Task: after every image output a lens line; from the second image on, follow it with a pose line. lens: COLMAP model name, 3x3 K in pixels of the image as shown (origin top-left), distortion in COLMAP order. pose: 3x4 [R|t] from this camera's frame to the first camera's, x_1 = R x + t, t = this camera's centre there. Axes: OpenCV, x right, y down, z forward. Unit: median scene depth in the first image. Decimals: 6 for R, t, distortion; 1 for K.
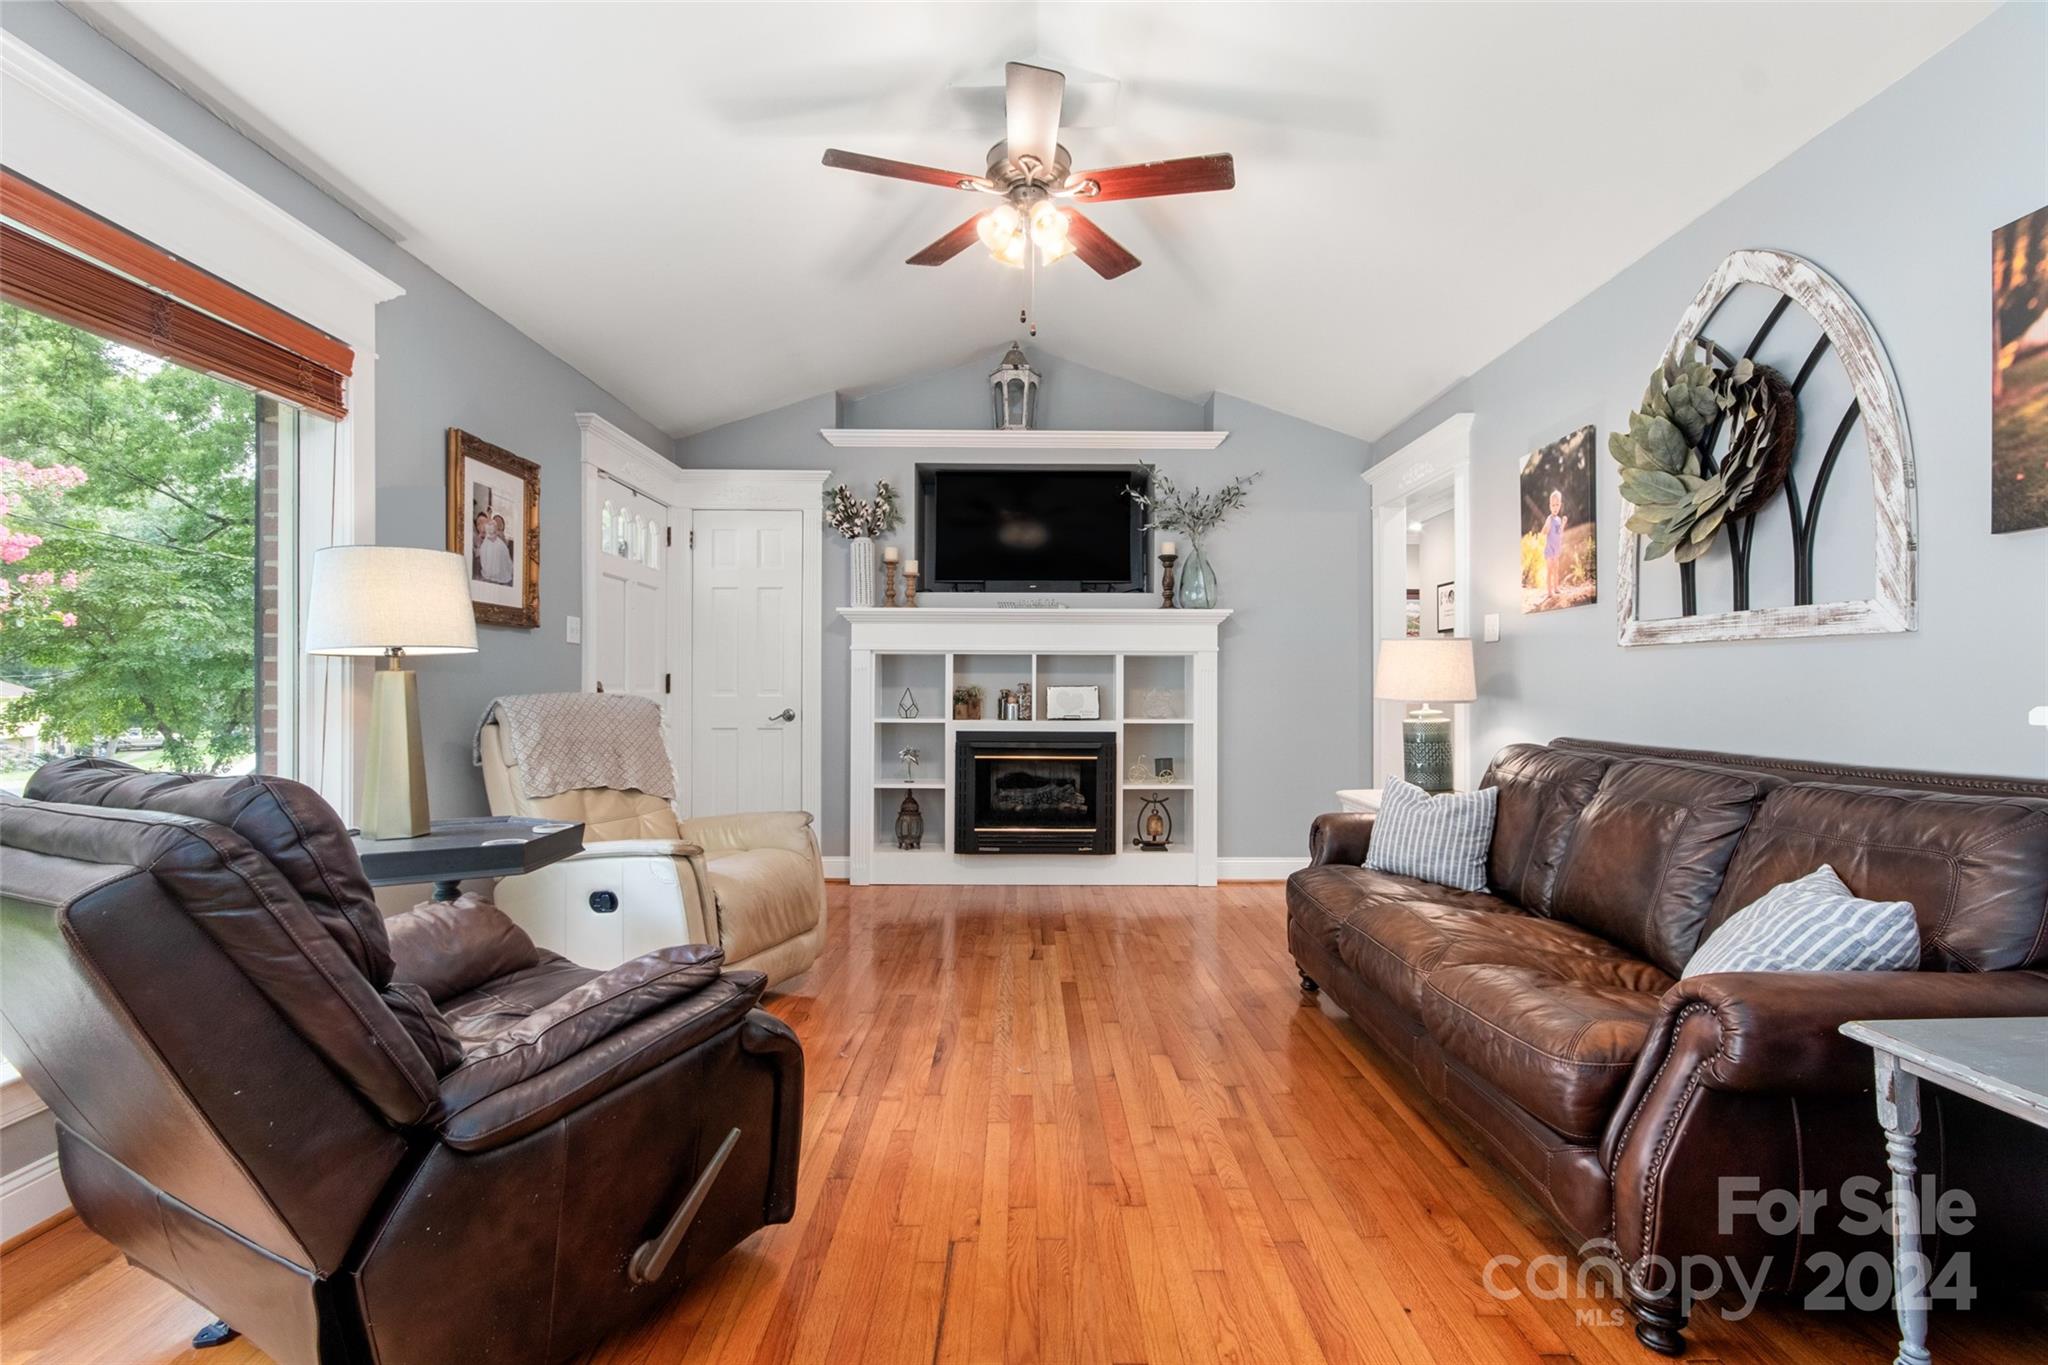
lens RADIAL K [[956.7, 0, 1026.5], [0, 956.7, 684.1], [0, 0, 1]] dist [0.007797, -0.001022]
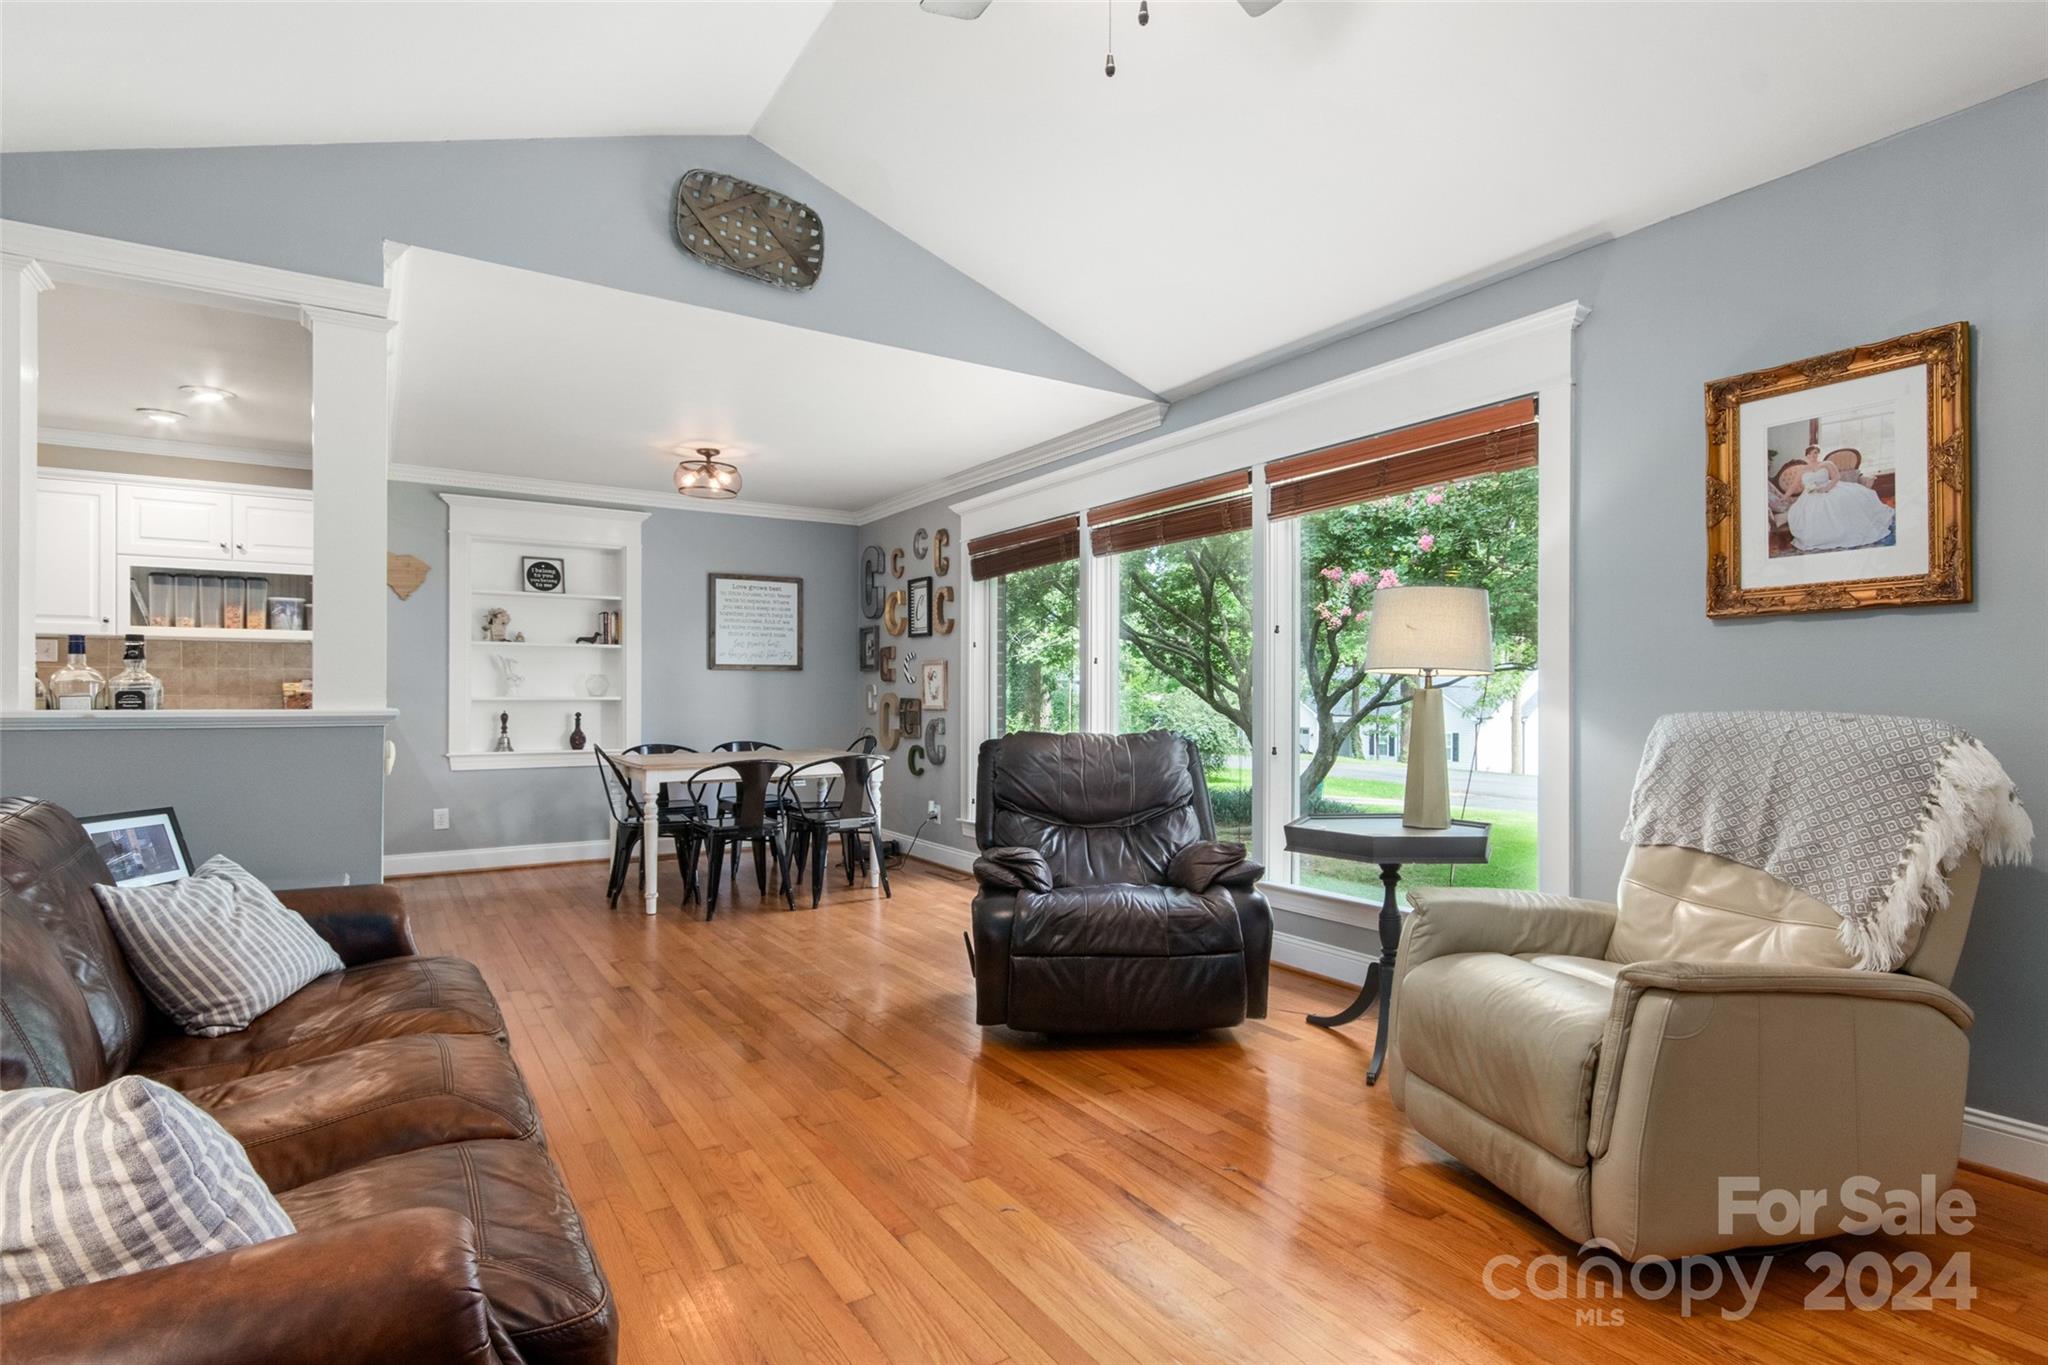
lens RADIAL K [[1017.9, 0, 1032.9], [0, 1017.9, 691.2], [0, 0, 1]] dist [-0.003632, -0.000475]
pose [[-0.838658, -0.007879, -0.544602, 0.336660], [-0.002188, 0.999936, -0.011097, 0.005011], [0.544655, -0.008115, -0.838621, 1.346613]]
